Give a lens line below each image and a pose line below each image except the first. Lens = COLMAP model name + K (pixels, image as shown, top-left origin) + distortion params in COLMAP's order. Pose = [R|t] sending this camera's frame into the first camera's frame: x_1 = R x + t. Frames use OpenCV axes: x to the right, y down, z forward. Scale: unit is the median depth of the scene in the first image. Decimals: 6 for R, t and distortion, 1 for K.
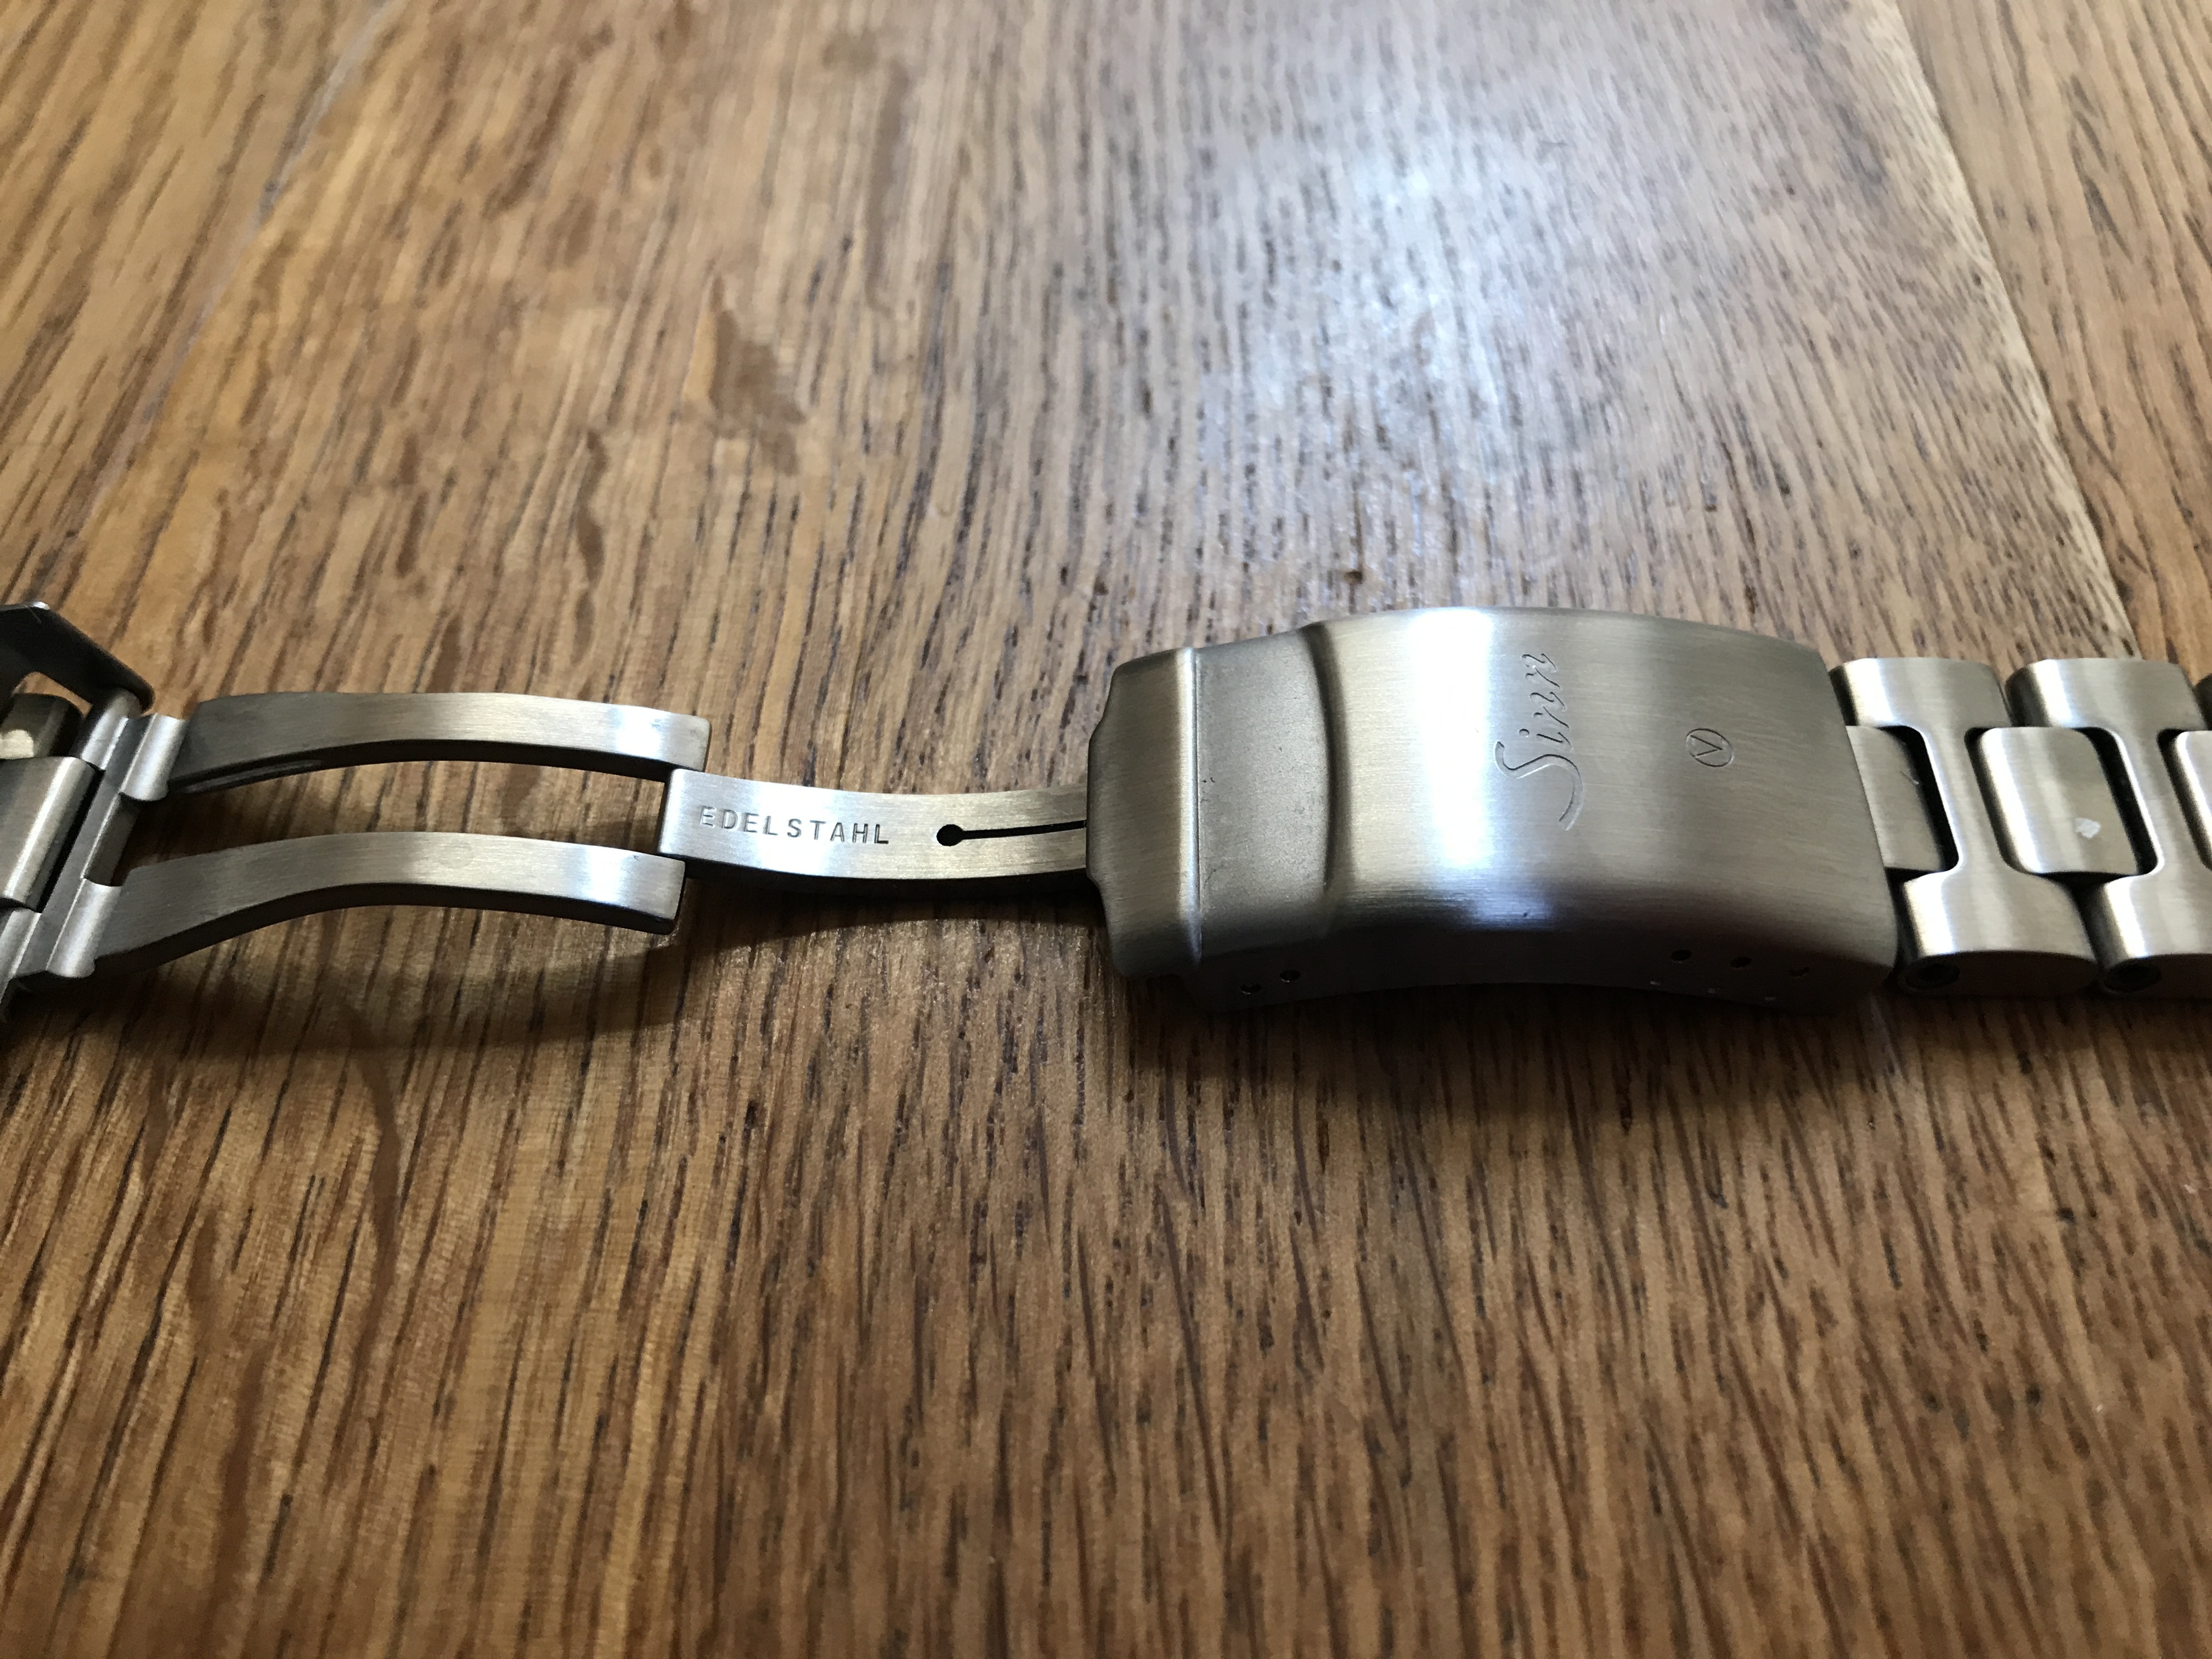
lens RADIAL K [[1975.3, 0, 1106.9], [0, 1975.3, 819.3], [0, 0, 1]] dist [-0.048716, 0.035392]
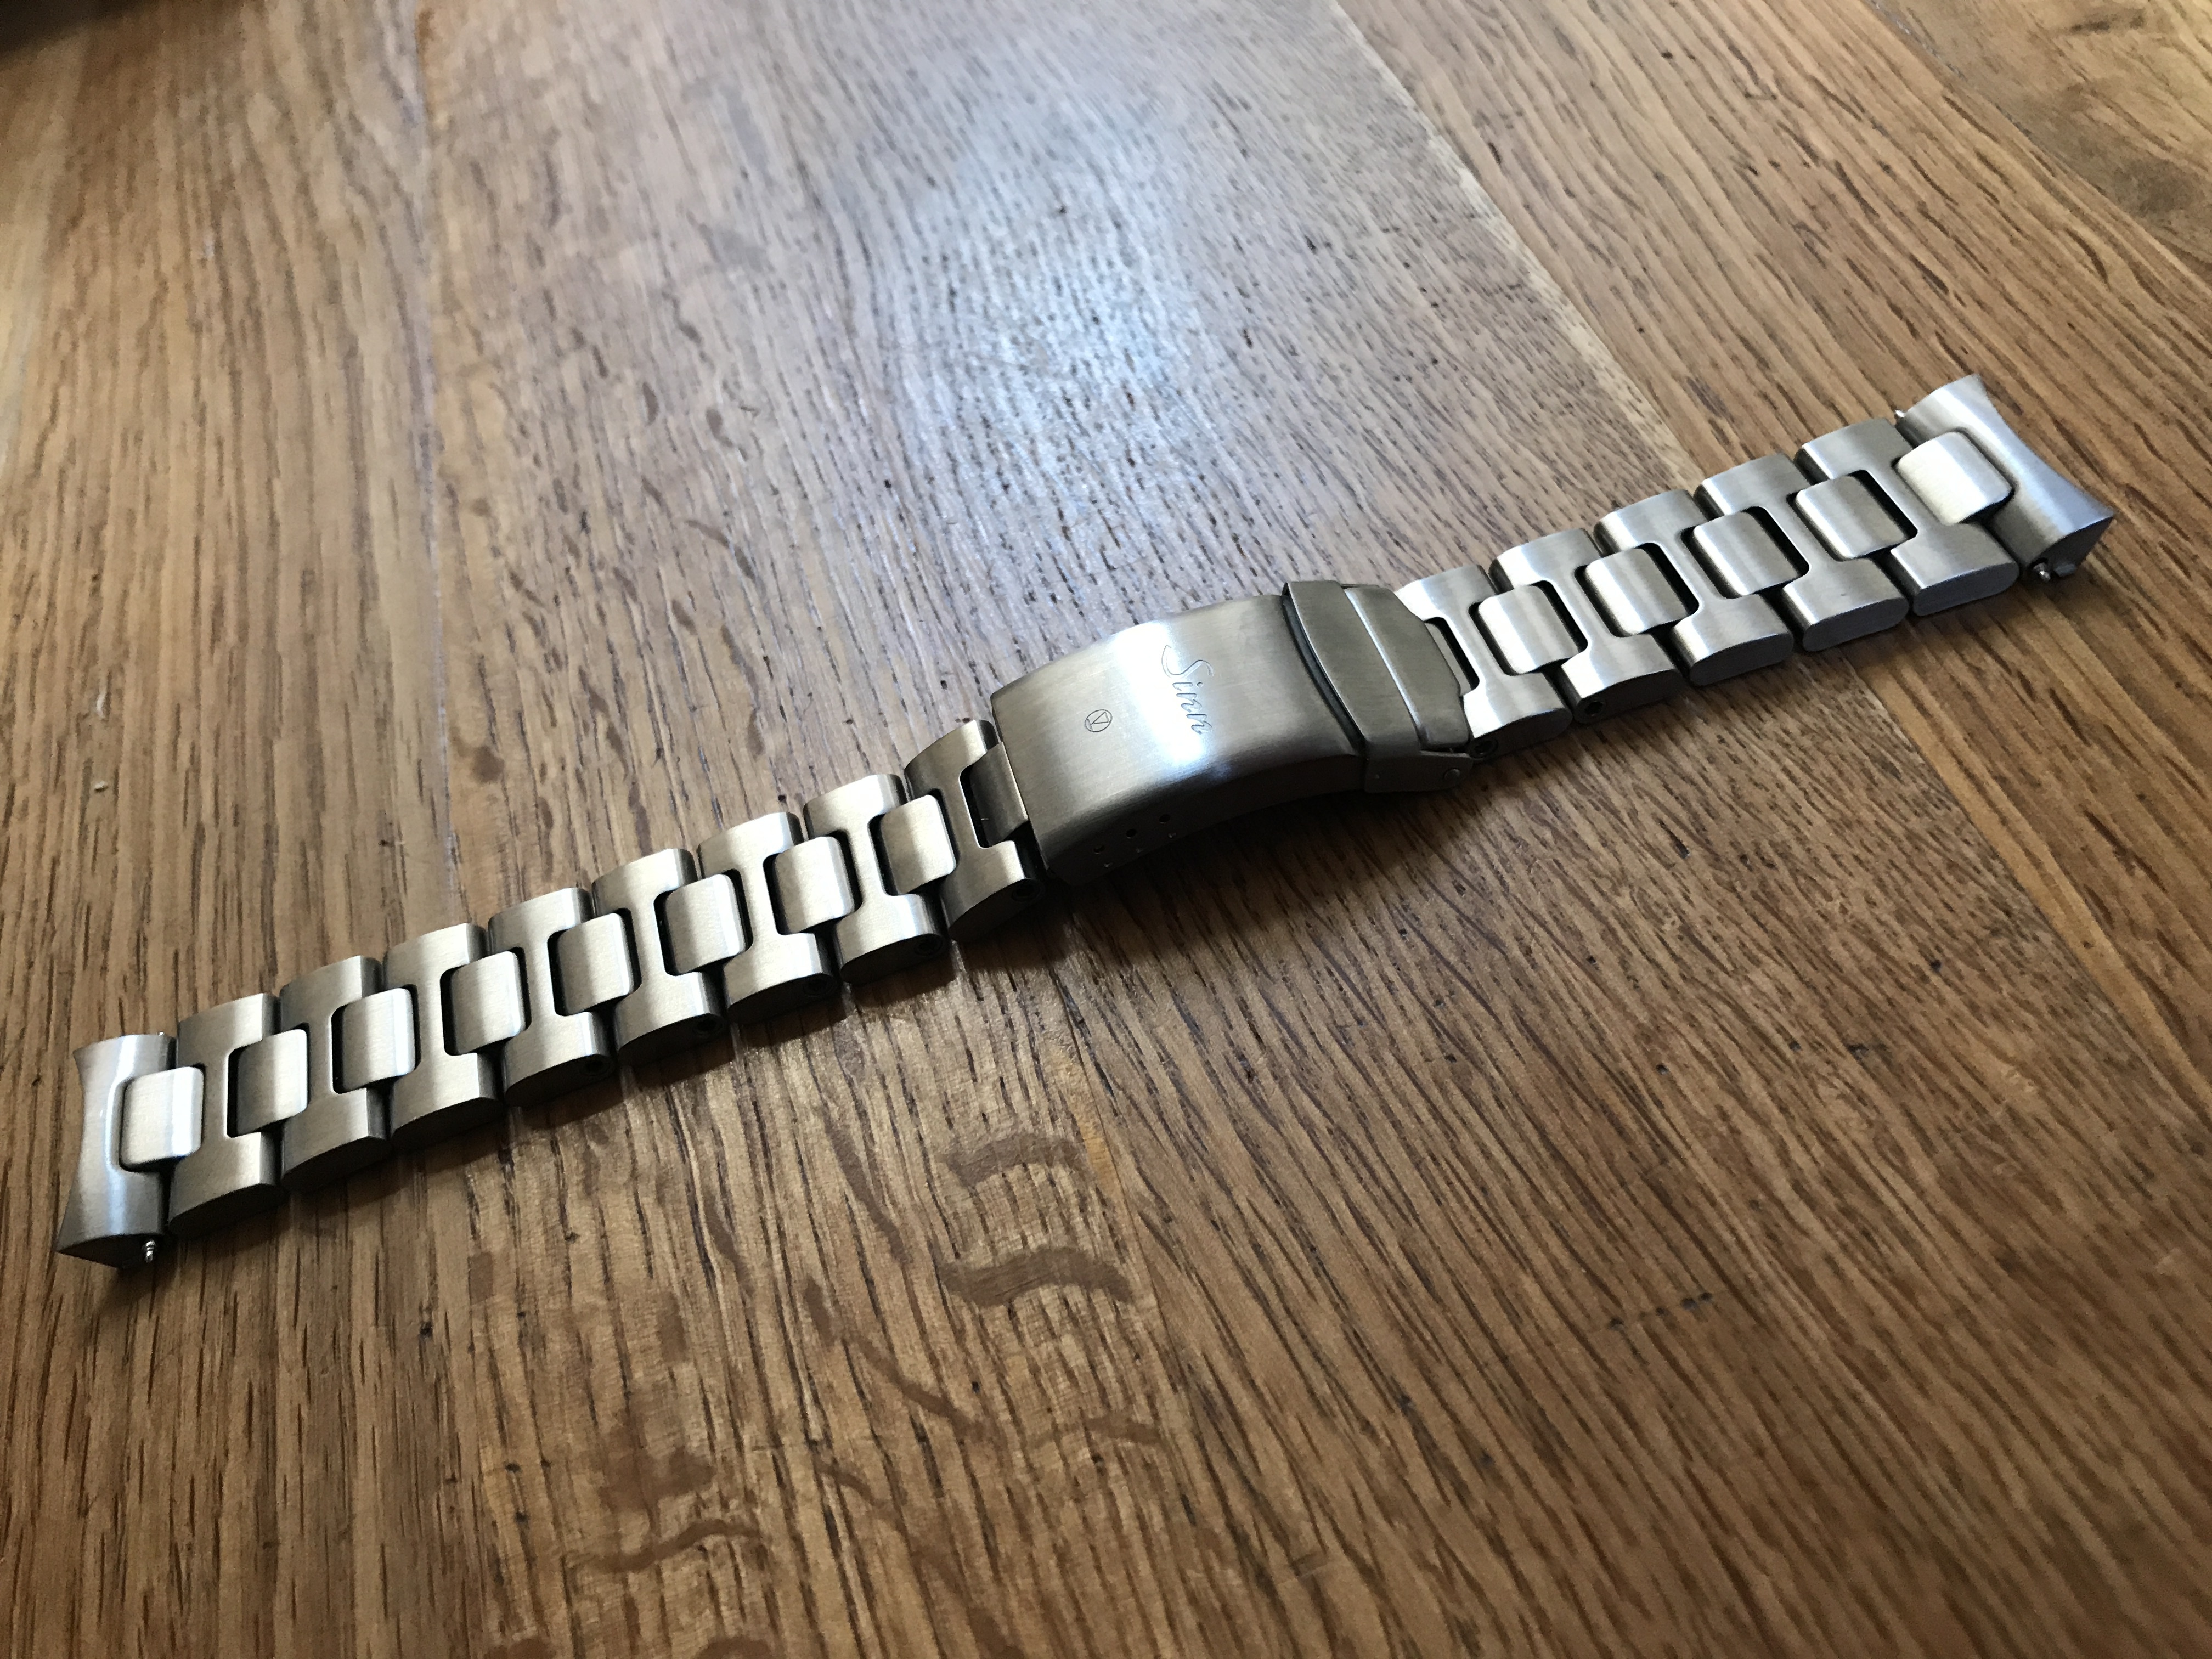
lens RADIAL K [[1975.3, 0, 1129.0], [0, 1975.3, 833.9], [0, 0, 1]] dist [-0.048716, 0.035392]
pose [[0.930660, -0.356183, 0.083699, -0.196868], [0.359549, 0.932681, -0.028826, 0.532109], [-0.067797, 0.056921, 0.996074, -0.934615]]
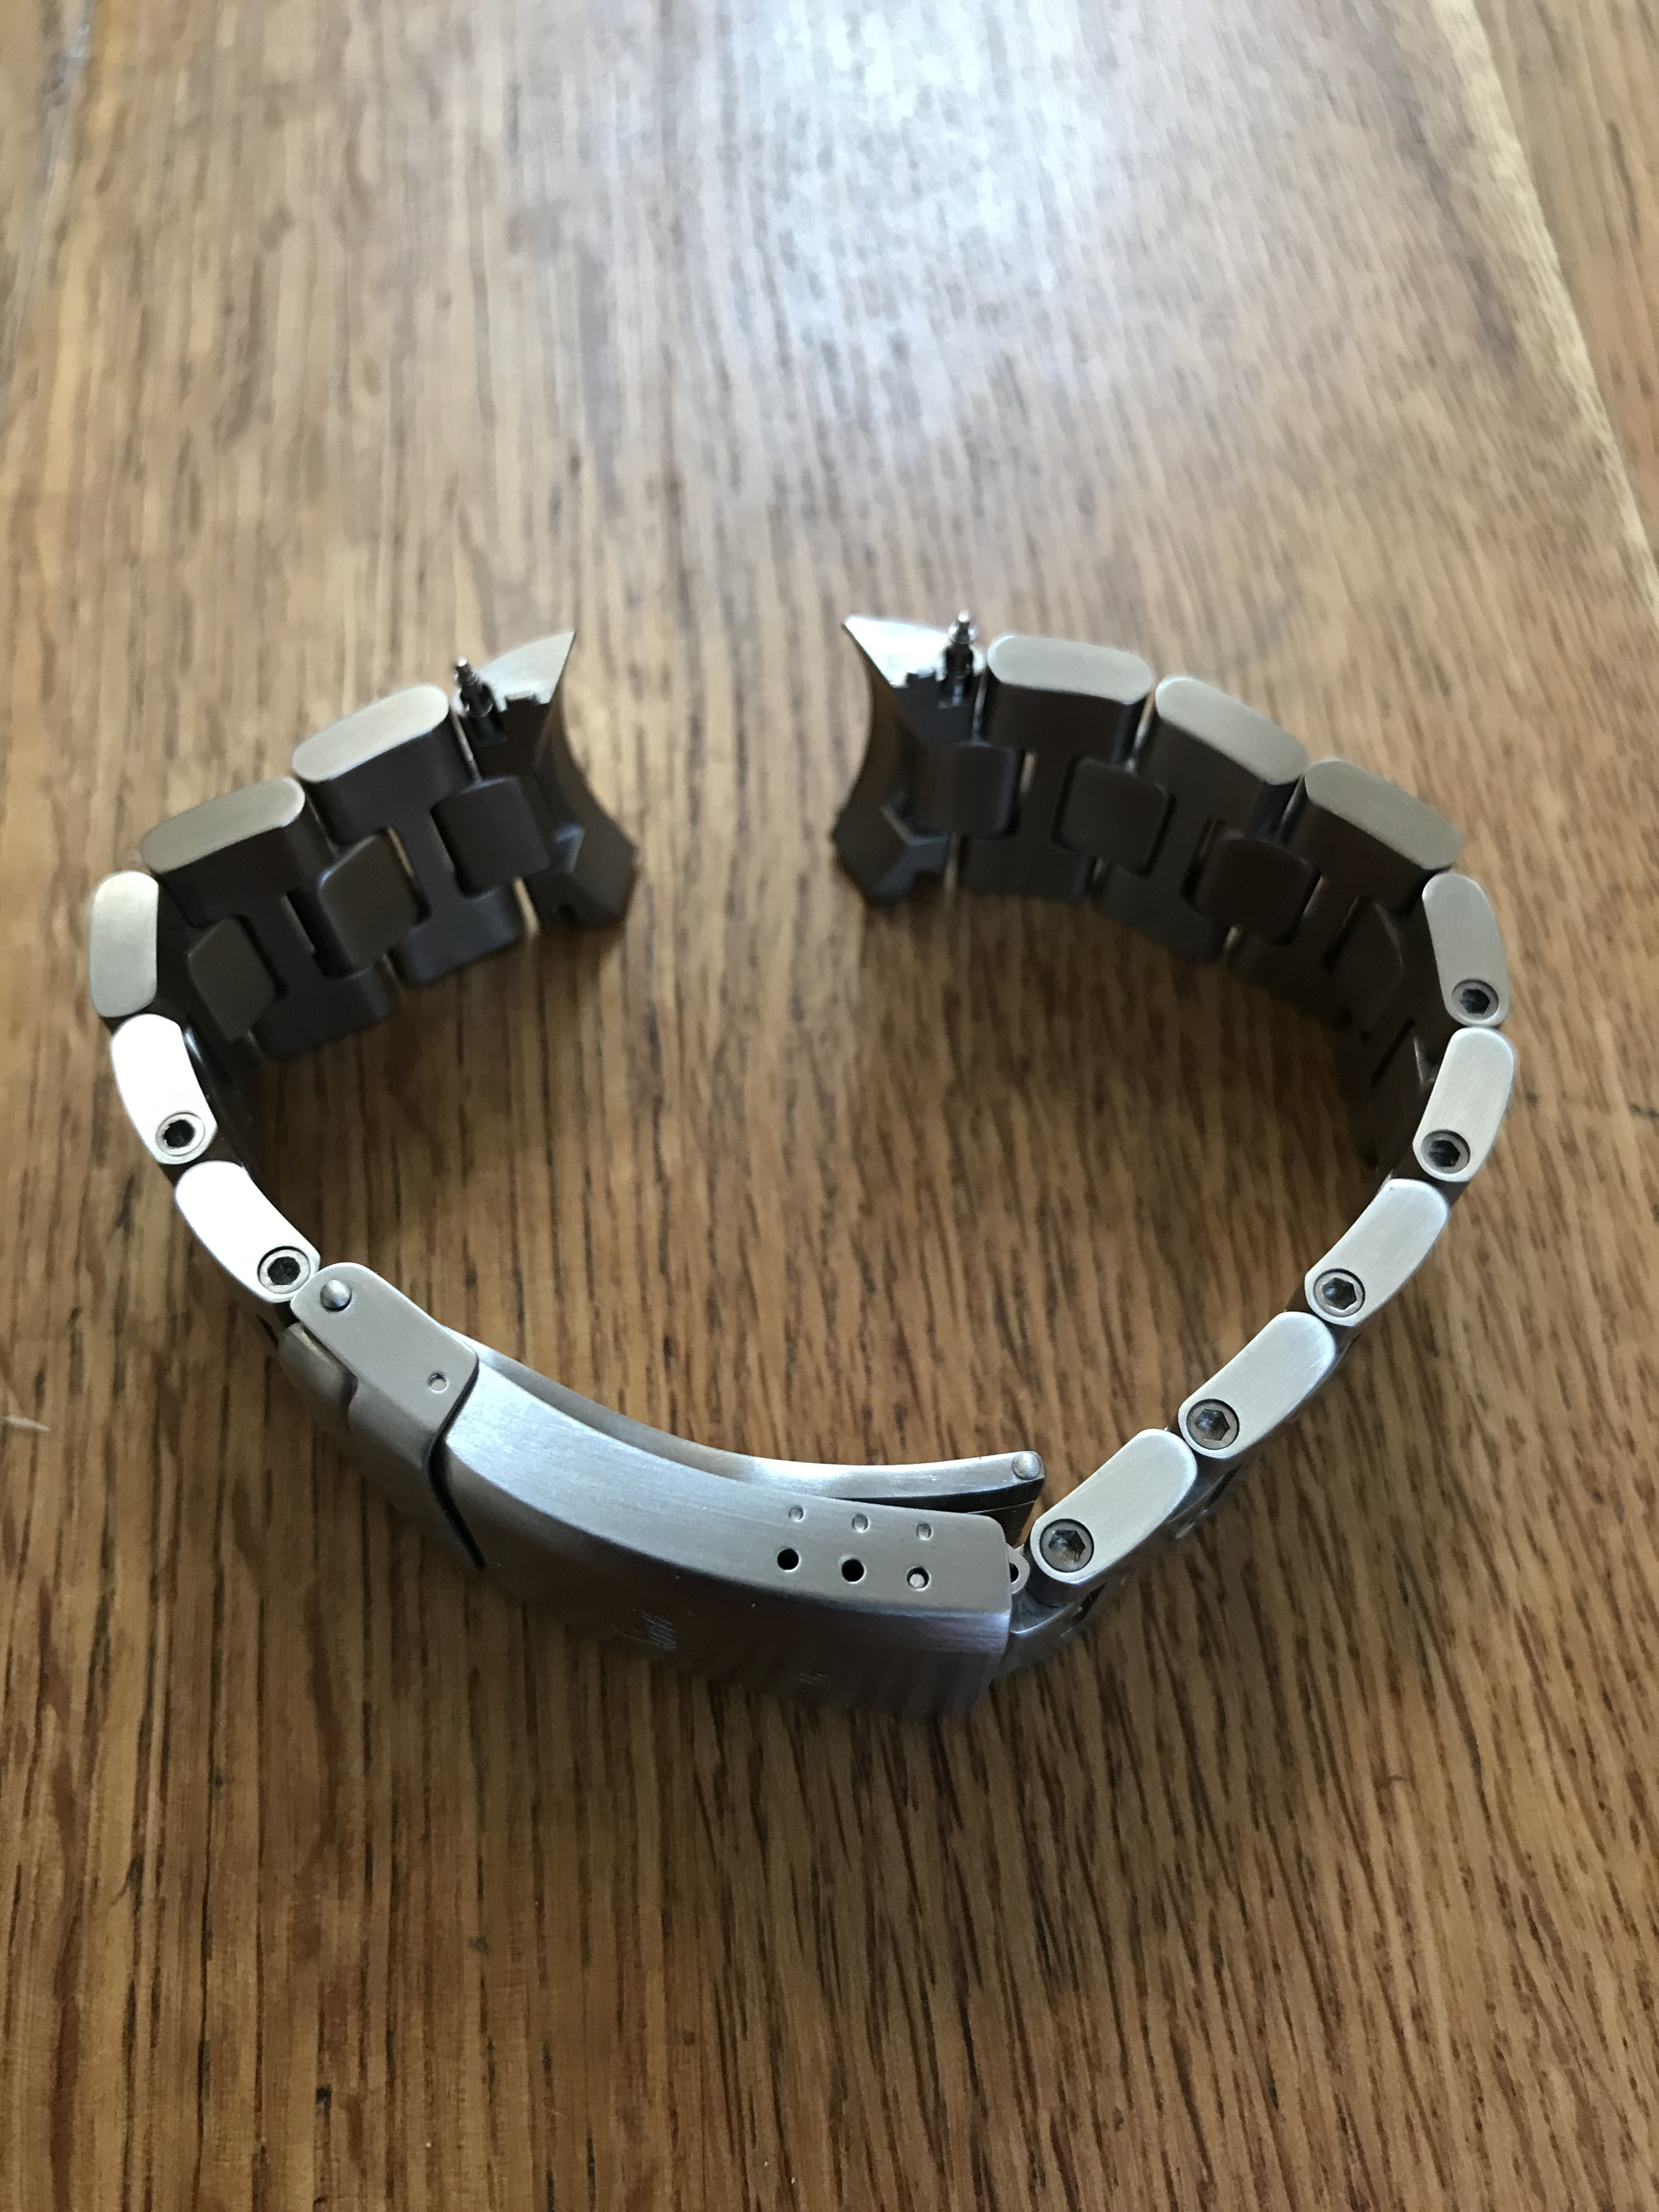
lens RADIAL K [[1975.3, 0, 842.4], [0, 1975.3, 1110.0], [0, 0, 1]] dist [-0.048716, 0.035392]
pose [[0.992196, -0.087991, 0.088349, -0.130609], [0.067058, 0.973898, 0.216856, -0.199167], [-0.105125, -0.209239, 0.972197, -0.138914]]
